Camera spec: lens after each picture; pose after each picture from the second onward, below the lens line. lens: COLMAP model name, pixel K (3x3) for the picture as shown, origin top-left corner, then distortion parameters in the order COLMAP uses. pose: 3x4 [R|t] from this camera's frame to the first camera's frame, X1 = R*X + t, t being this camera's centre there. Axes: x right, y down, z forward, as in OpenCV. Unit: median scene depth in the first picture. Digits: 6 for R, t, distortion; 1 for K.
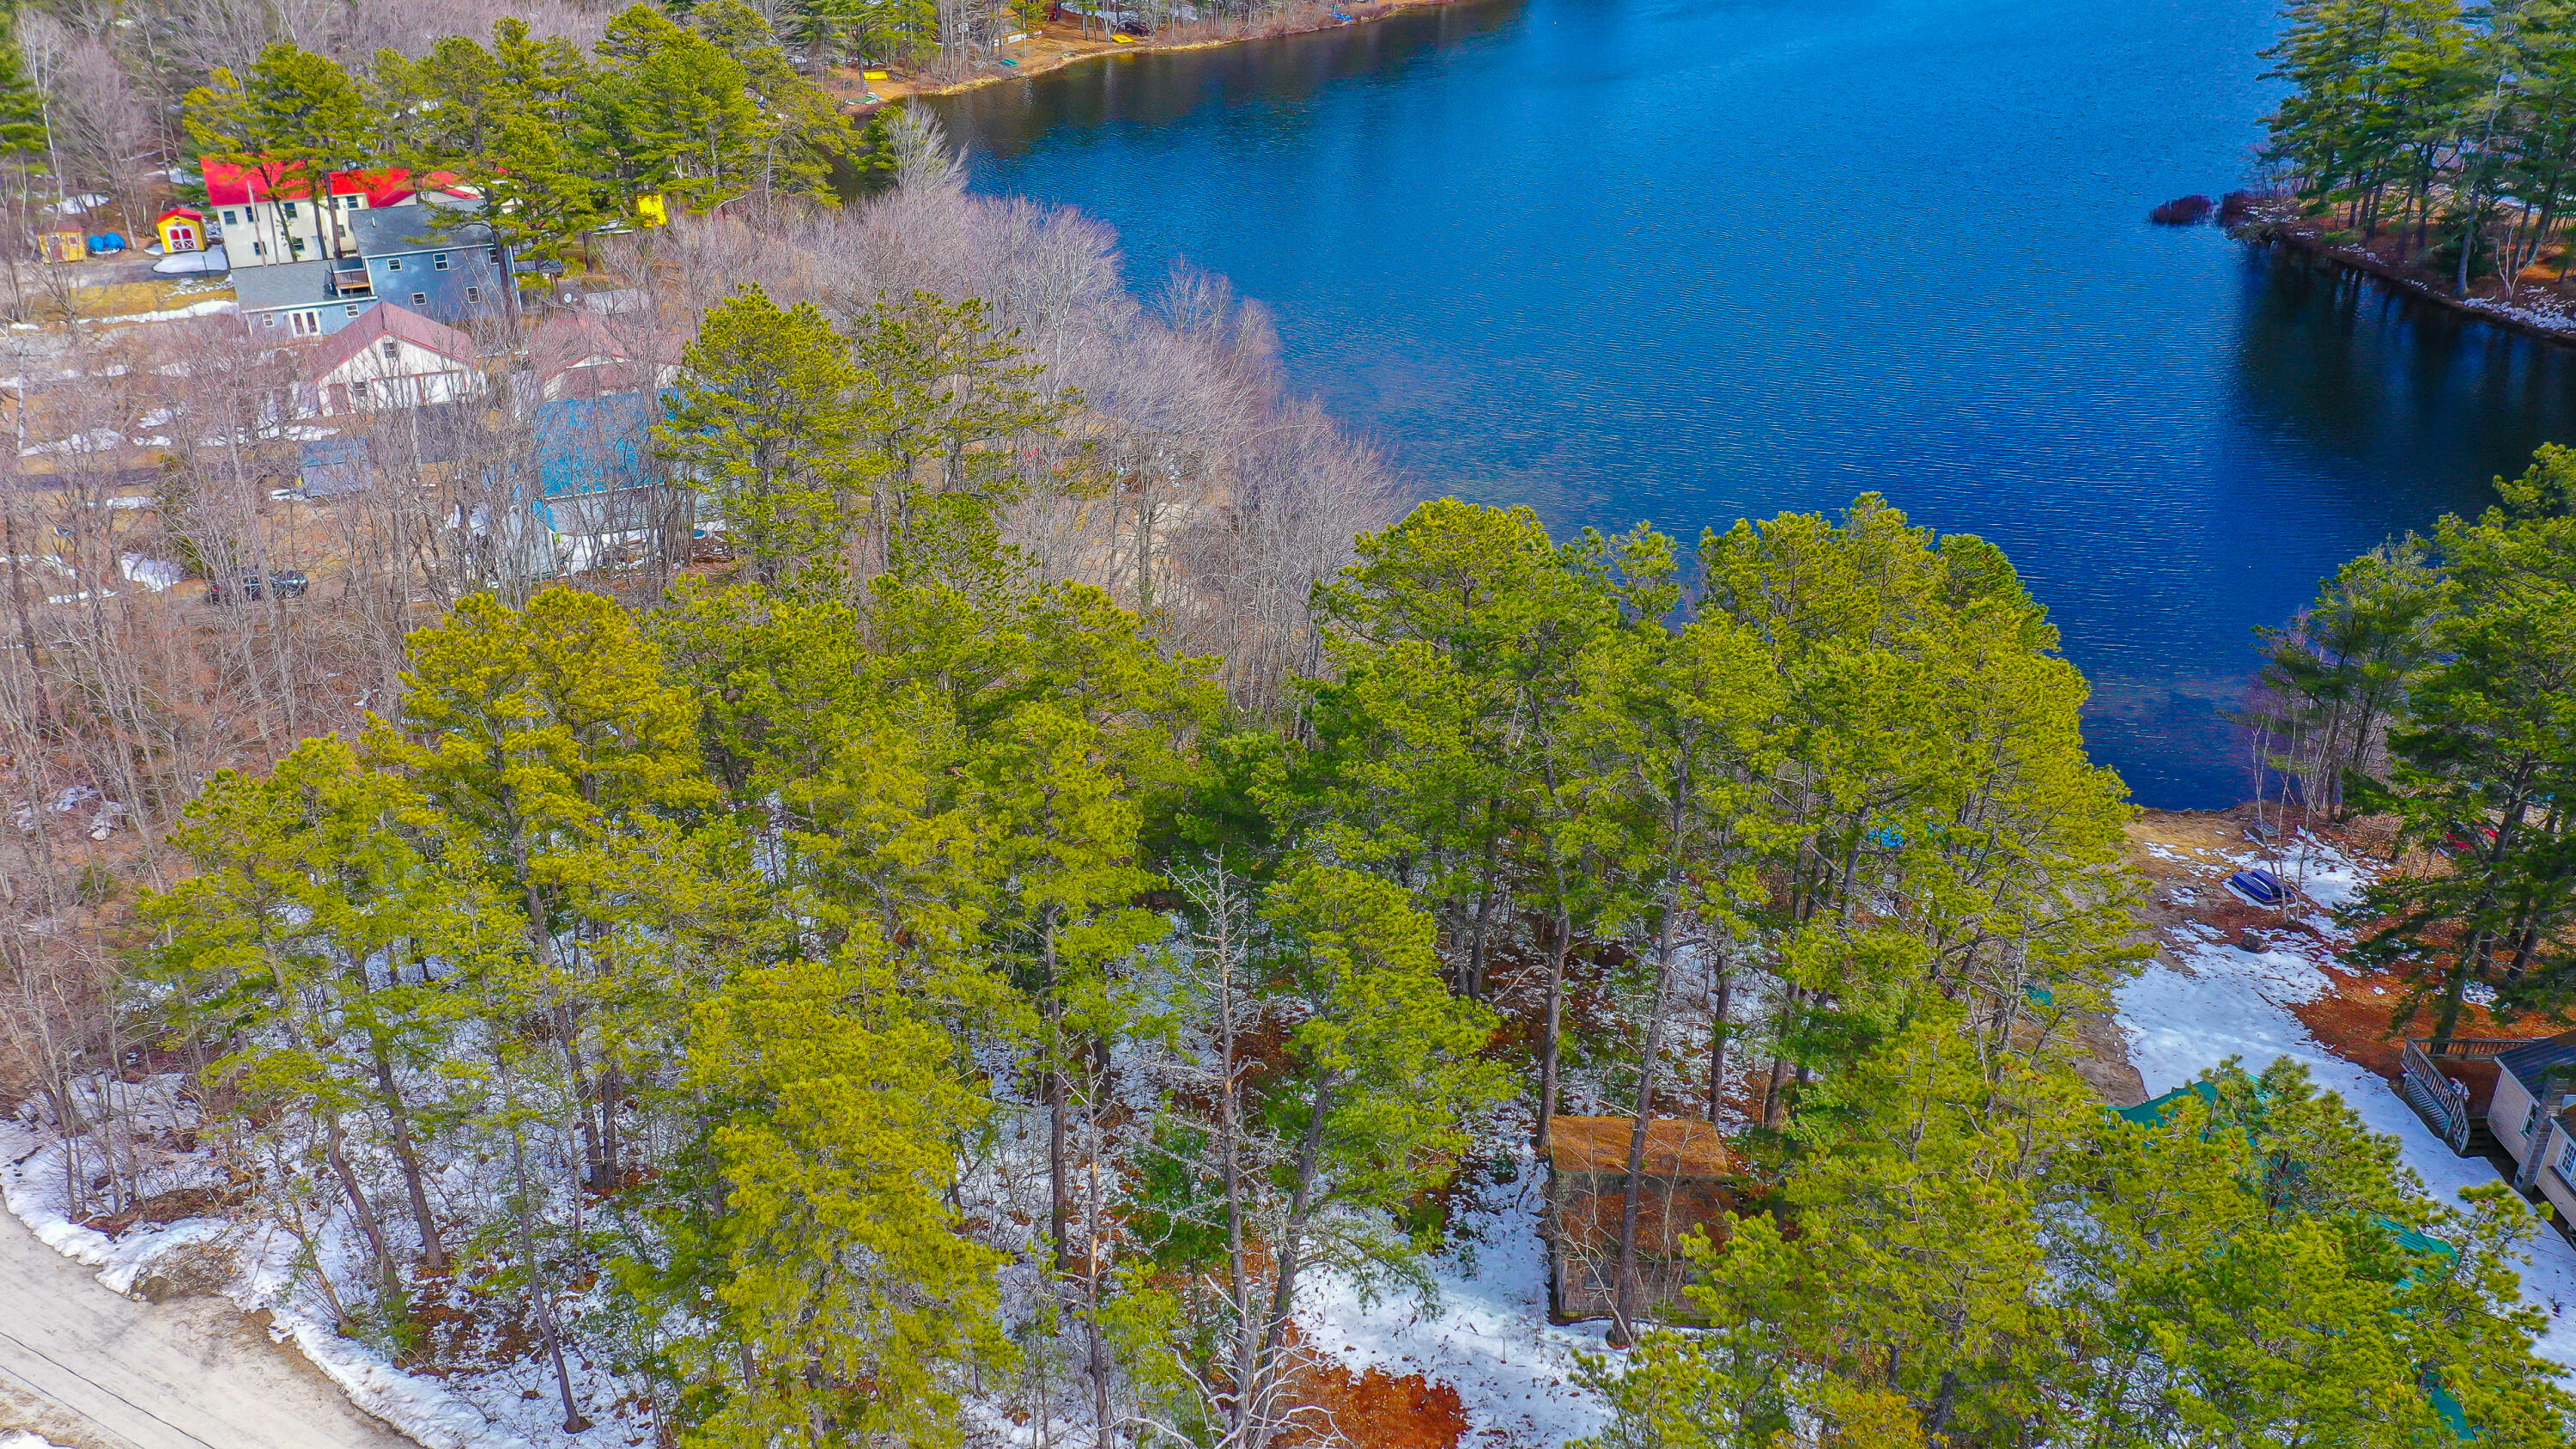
lens RADIAL K [[2149.8, 0, 1288.0], [0, 2149.8, 724.5], [0, 0, 1]] dist [0.007665, 0.009508]
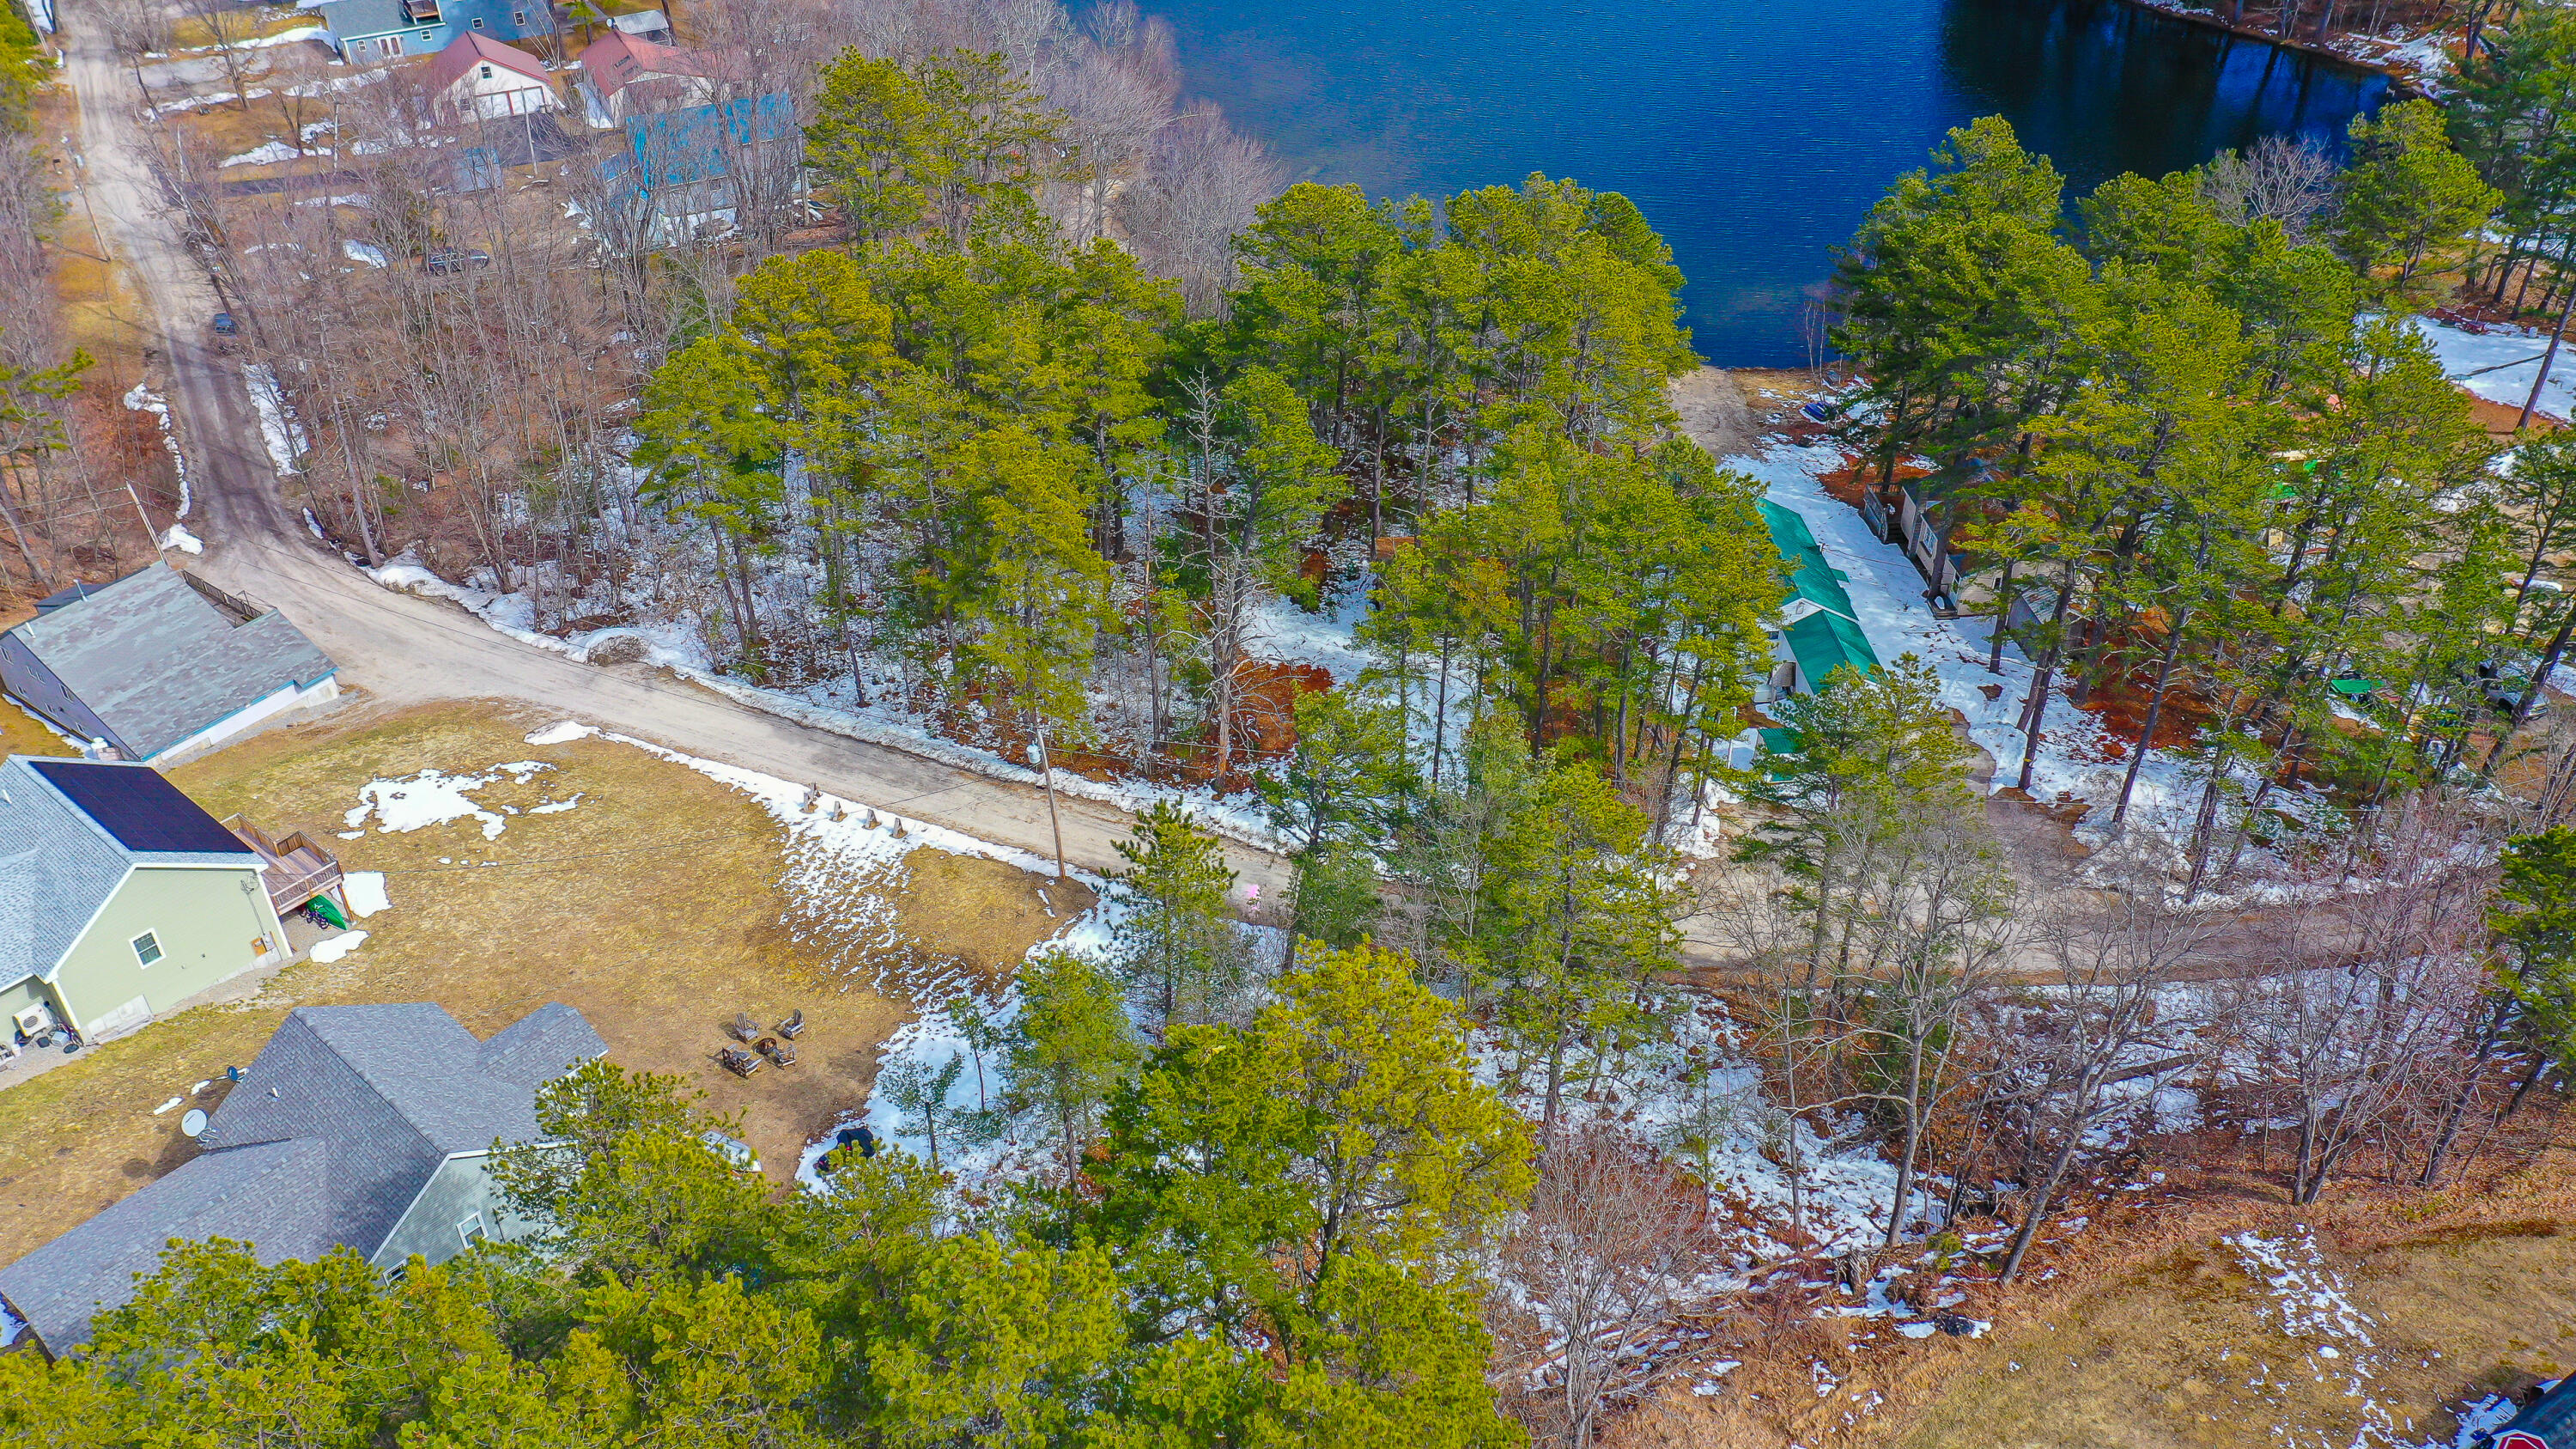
lens RADIAL K [[2164.0, 0, 1295.0], [0, 2164.0, 773.9], [0, 0, 1]] dist [-0.008165, 0.001894]
pose [[0.997397, -0.045075, 0.056272, -0.039384], [0.034396, 0.983414, 0.178083, 0.038427], [-0.063366, -0.175684, 0.982405, -0.567480]]
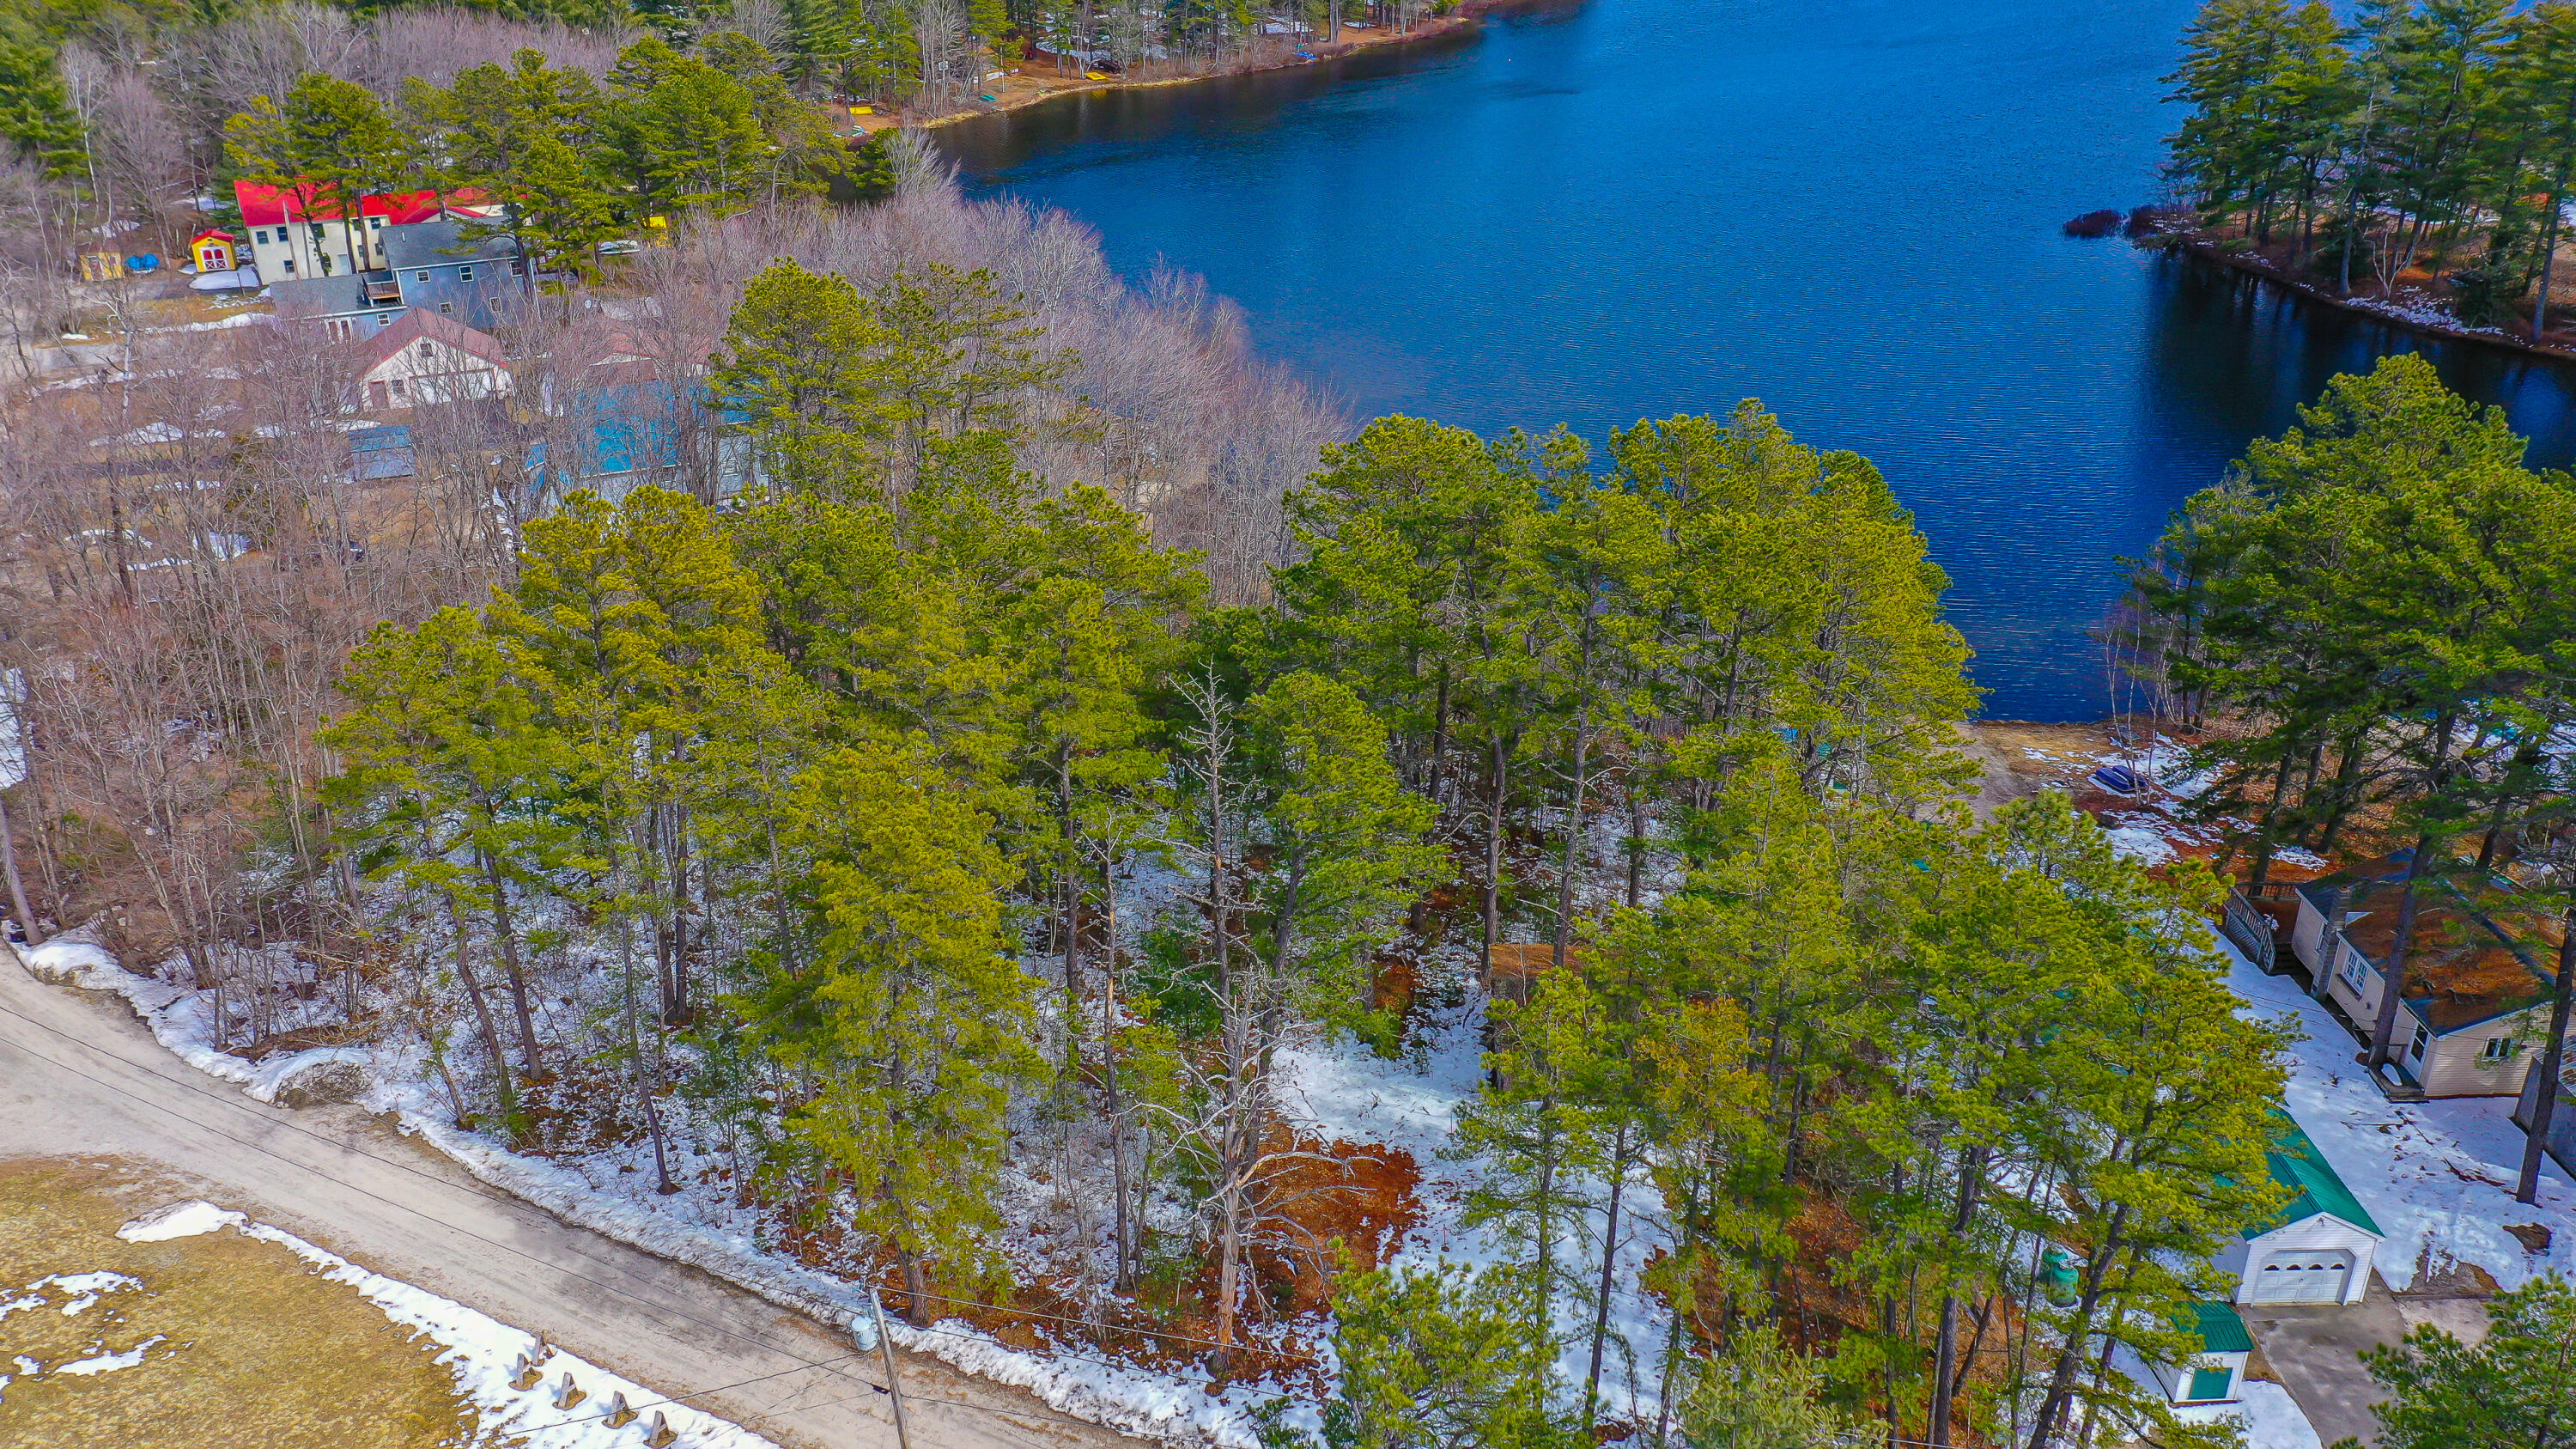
lens RADIAL K [[2149.8, 0, 1288.0], [0, 2149.8, 724.5], [0, 0, 1]] dist [0.007665, 0.009508]
pose [[0.999865, -0.009271, 0.013597, -0.002291], [0.009571, 0.999710, -0.022118, 0.063100], [-0.013388, 0.022245, 0.999663, -0.121749]]
